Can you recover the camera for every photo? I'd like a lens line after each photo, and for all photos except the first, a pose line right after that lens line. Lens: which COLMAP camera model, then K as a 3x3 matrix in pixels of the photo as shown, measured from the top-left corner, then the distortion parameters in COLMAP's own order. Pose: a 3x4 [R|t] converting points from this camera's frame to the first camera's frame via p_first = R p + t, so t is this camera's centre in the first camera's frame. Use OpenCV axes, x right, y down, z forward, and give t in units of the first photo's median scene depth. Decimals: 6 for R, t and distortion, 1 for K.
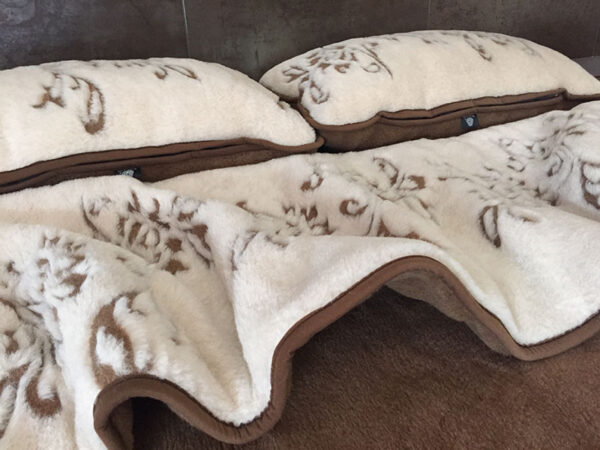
lens RADIAL K [[523.7, 0, 291.2], [0, 523.7, 230.7], [0, 0, 1]] dist [0.072646, -0.113618]
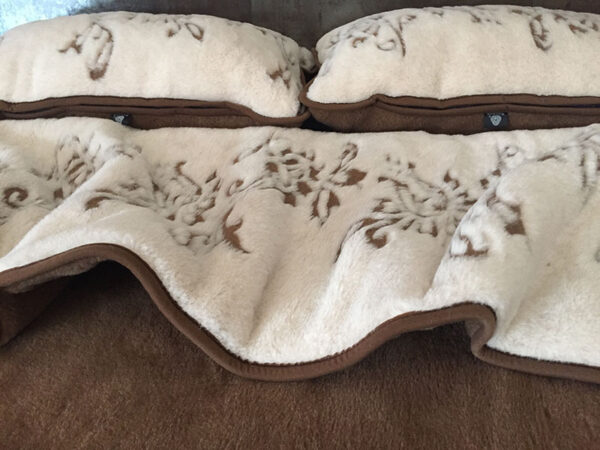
lens RADIAL K [[523.7, 0, 298.9], [0, 523.7, 231.8], [0, 0, 1]] dist [0.072646, -0.113618]
pose [[0.890541, 0.244300, -0.383737, 0.474576], [-0.201192, 0.968090, 0.149410, -0.104171], [0.407993, -0.055851, 0.911275, 0.078222]]
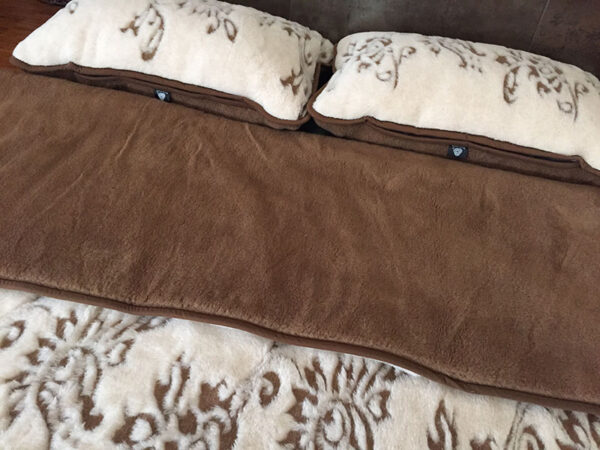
lens RADIAL K [[523.7, 0, 298.2], [0, 523.7, 223.9], [0, 0, 1]] dist [0.072646, -0.113618]
pose [[0.815631, 0.451839, -0.361368, 0.583872], [-0.358317, 0.884875, 0.297666, -0.310553], [0.454263, -0.113301, 0.883633, -0.118884]]
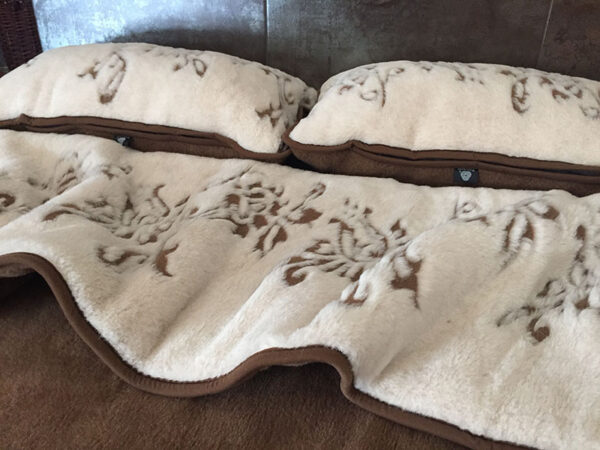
lens RADIAL K [[523.7, 0, 297.1], [0, 523.7, 230.9], [0, 0, 1]] dist [0.072646, -0.113618]
pose [[0.810620, 0.320874, -0.489832, 0.634720], [-0.295353, 0.946344, 0.131144, -0.167148], [0.505630, 0.038365, 0.861897, 0.106537]]
